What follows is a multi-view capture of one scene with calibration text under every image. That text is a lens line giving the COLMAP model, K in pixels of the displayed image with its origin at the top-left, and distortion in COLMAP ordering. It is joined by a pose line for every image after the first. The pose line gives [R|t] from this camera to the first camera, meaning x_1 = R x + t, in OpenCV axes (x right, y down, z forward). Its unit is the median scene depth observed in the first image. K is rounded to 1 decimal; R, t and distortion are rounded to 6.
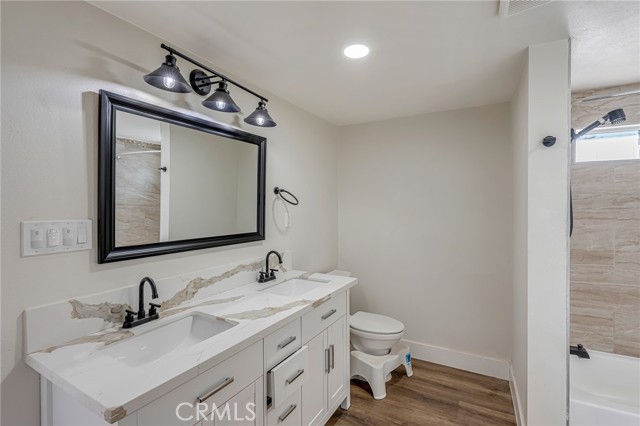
lens RADIAL K [[296.3, 0, 321.5], [0, 296.3, 208.6], [0, 0, 1]] dist [-0.005028, -0.000204]
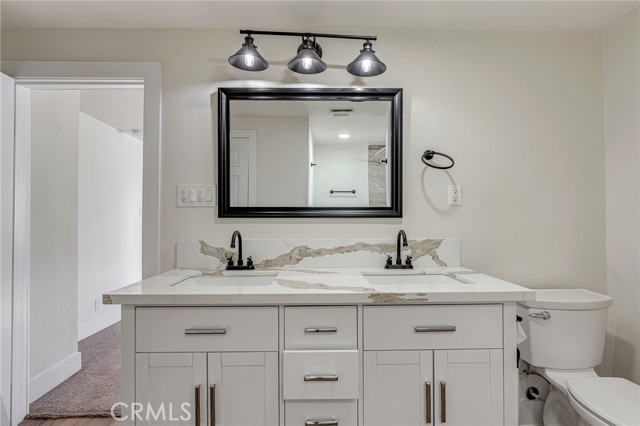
lens RADIAL K [[296.3, 0, 314.2], [0, 296.3, 212.1], [0, 0, 1]] dist [-0.005028, -0.000204]
pose [[0.517949, 0.000581, -0.855411, 0.604697], [-0.006173, 0.999976, -0.003058, 0.157248], [0.855389, 0.006864, 0.517941, 0.652812]]
